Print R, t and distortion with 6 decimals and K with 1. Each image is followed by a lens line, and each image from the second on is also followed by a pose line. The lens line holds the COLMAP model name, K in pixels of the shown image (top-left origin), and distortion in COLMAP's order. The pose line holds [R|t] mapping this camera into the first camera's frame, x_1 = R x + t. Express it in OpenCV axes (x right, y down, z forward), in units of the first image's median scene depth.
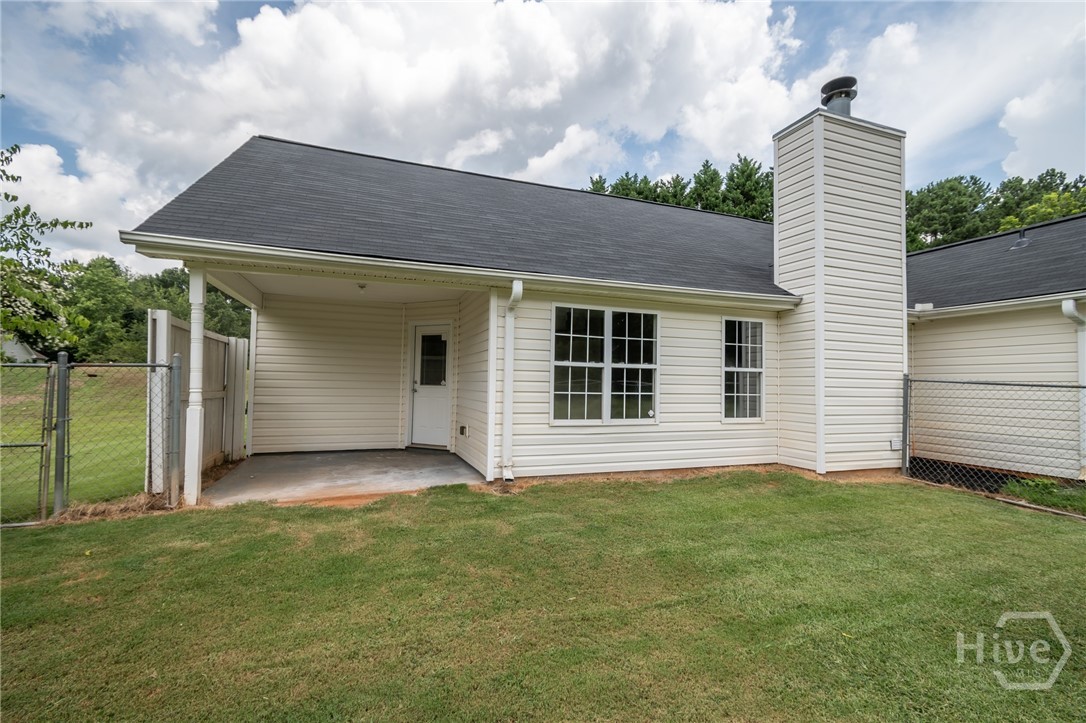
lens RADIAL K [[469.5, 0, 522.1], [0, 469.5, 362.2], [0, 0, 1]] dist [0.001023, 0.000144]
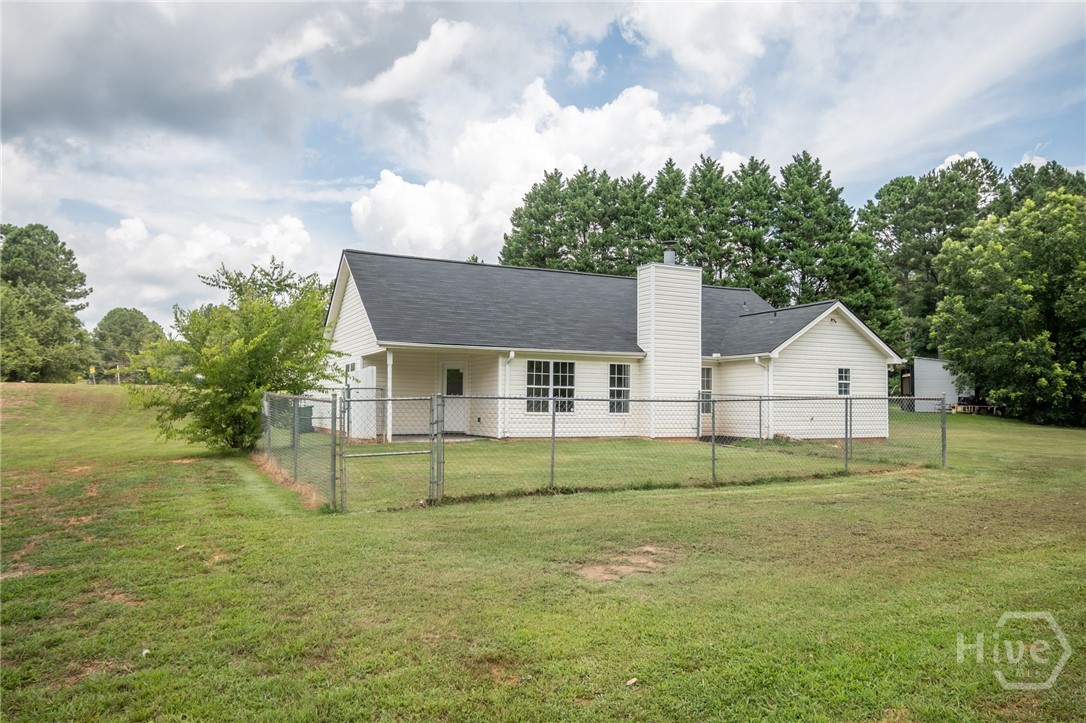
lens RADIAL K [[790.9, 0, 543.0], [0, 790.9, 361.5], [0, 0, 1]] dist [0.000374, -0.000081]
pose [[0.989999, 0.001664, 0.141063, -0.341563], [0.000171, 0.999916, -0.012994, -0.059182], [-0.141073, 0.012888, 0.989915, -2.410140]]
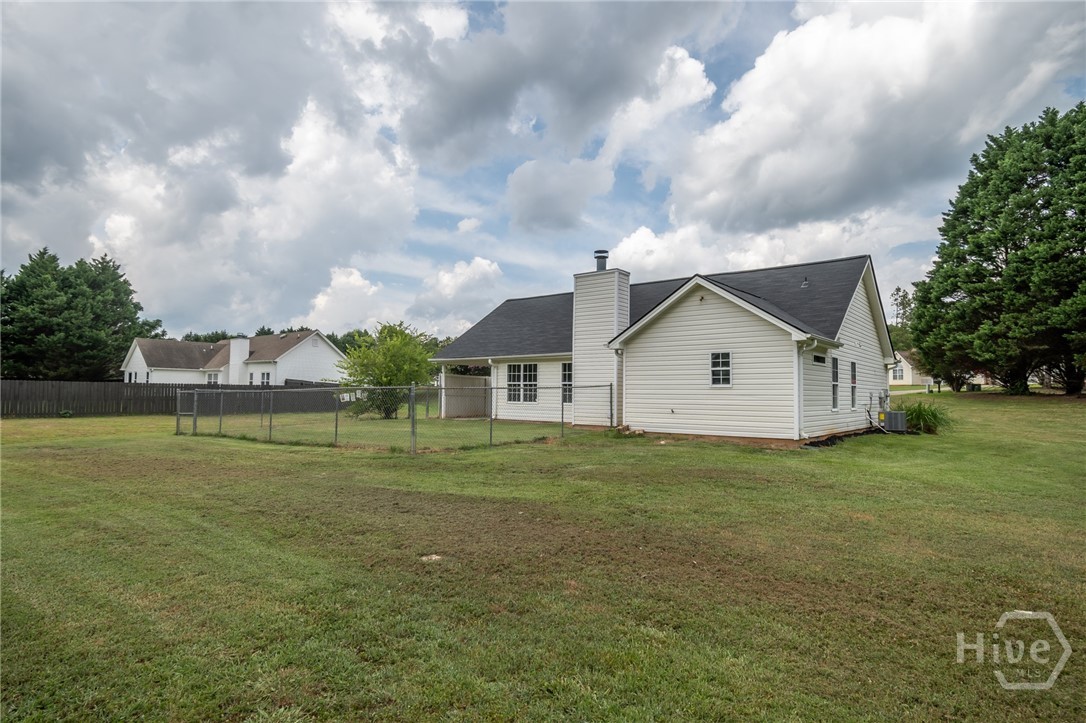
lens RADIAL K [[611.1, 0, 543.0], [0, 611.1, 361.5], [0, 0, 1]] dist [-0.000107, -0.000073]
pose [[0.483969, -0.054829, -0.873366, 3.323175], [0.030763, 0.998484, -0.045637, 0.046519], [0.874544, -0.004780, 0.484922, -0.652339]]
